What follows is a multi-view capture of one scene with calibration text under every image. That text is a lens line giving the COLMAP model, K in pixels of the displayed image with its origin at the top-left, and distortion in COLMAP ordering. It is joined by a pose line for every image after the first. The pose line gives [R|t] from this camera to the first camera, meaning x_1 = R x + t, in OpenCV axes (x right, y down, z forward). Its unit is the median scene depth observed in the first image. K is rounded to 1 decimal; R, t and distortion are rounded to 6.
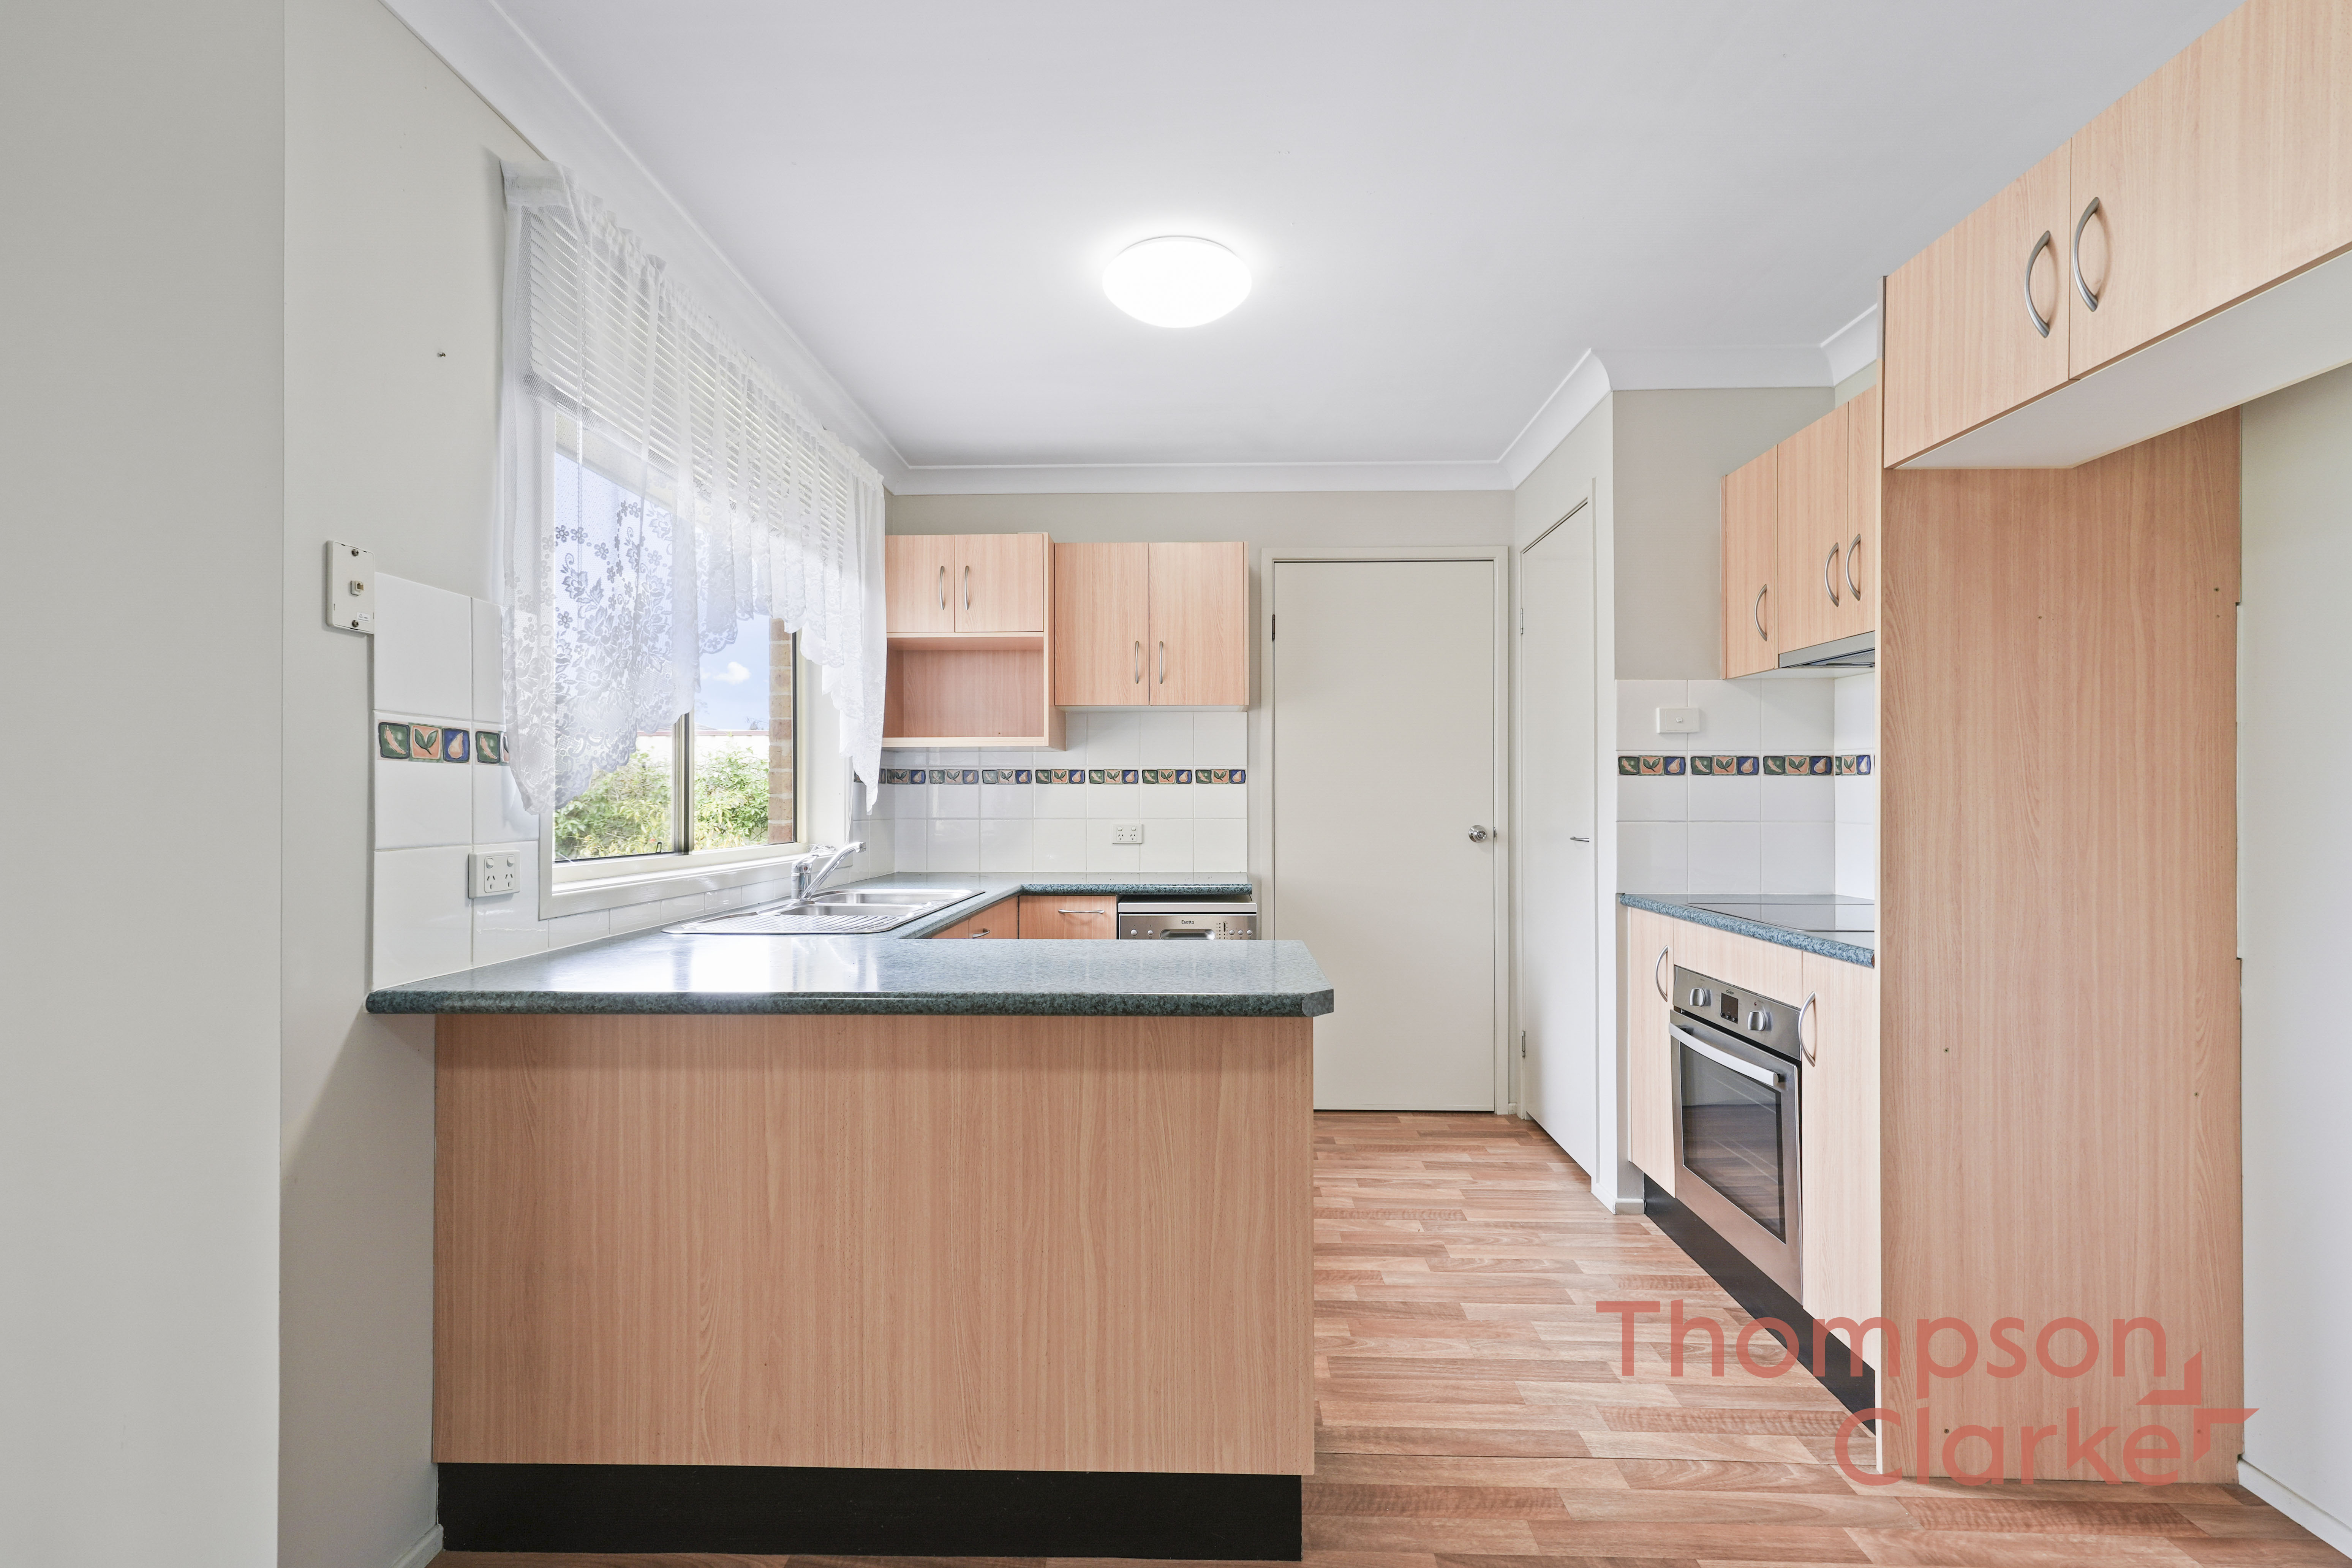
lens RADIAL K [[1069.5, 0, 1167.5], [0, 1069.5, 794.4], [0, 0, 1]] dist [0.007097, 0.001129]
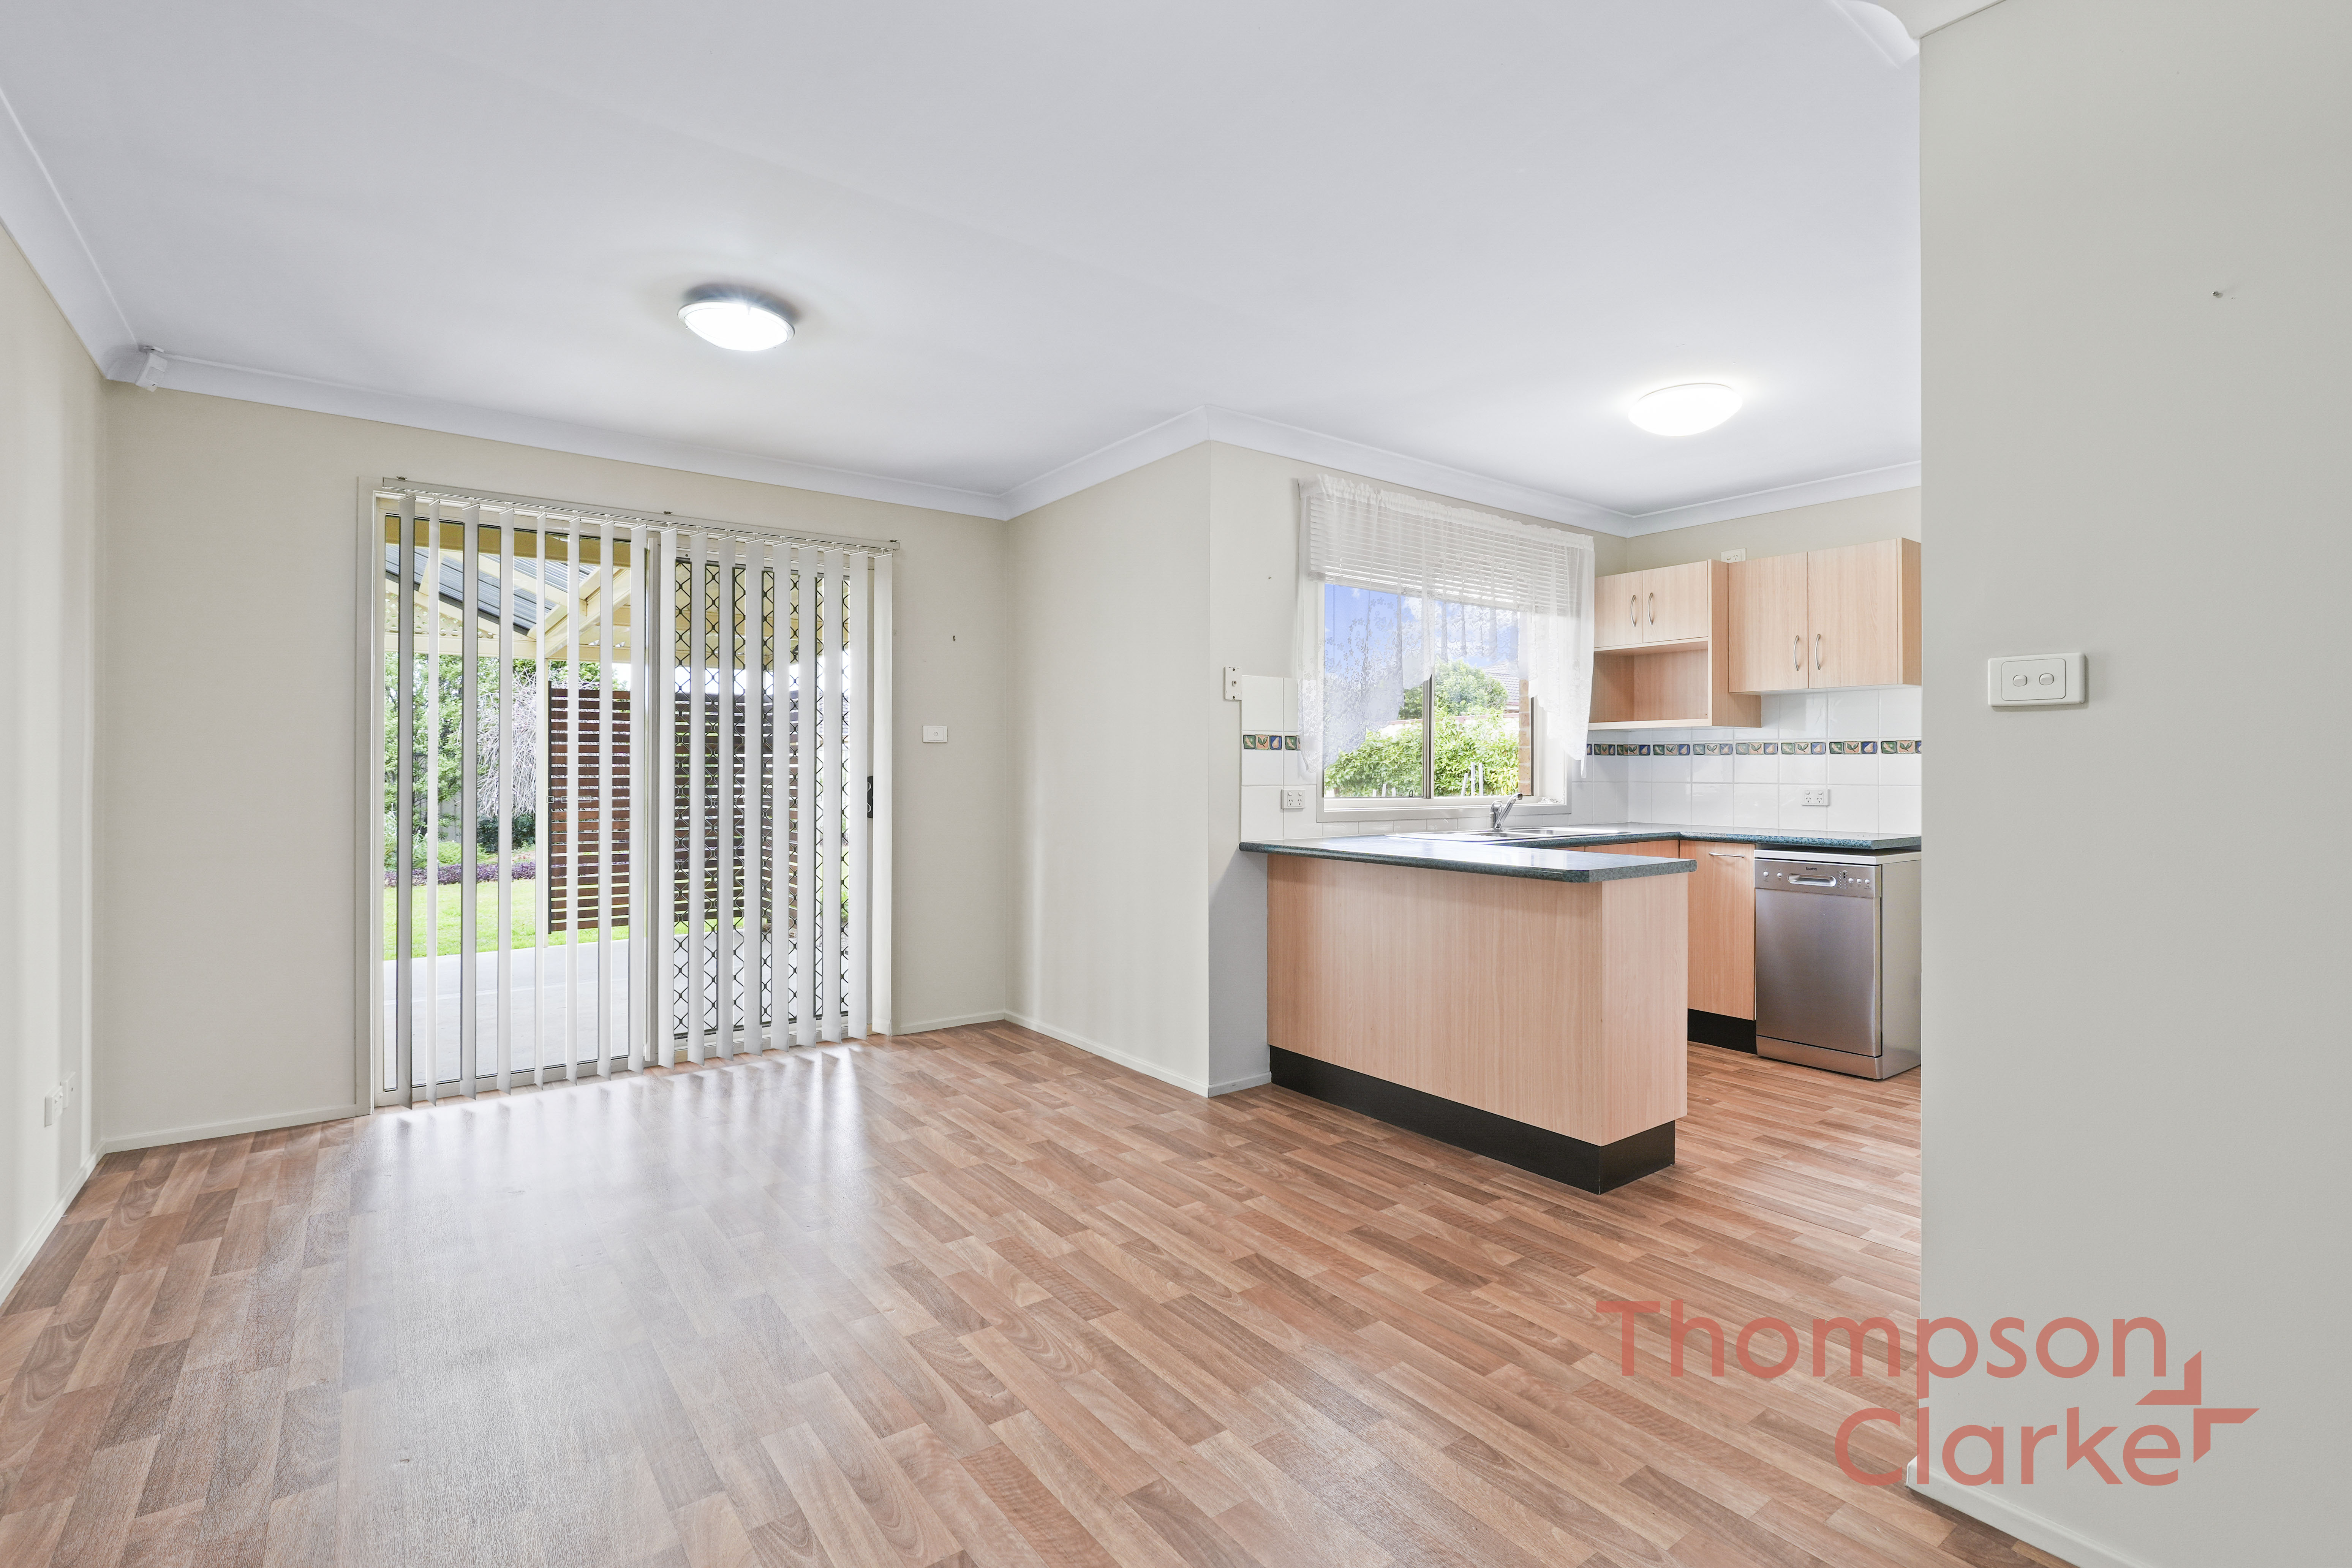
lens RADIAL K [[1069.5, 0, 1200.5], [0, 1069.5, 775.8], [0, 0, 1]] dist [0.007097, 0.001129]
pose [[0.637093, 0.008409, -0.770741, 0.745228], [0.000598, 0.999935, 0.011404, -0.000282], [0.770787, -0.007726, 0.637046, -0.442425]]
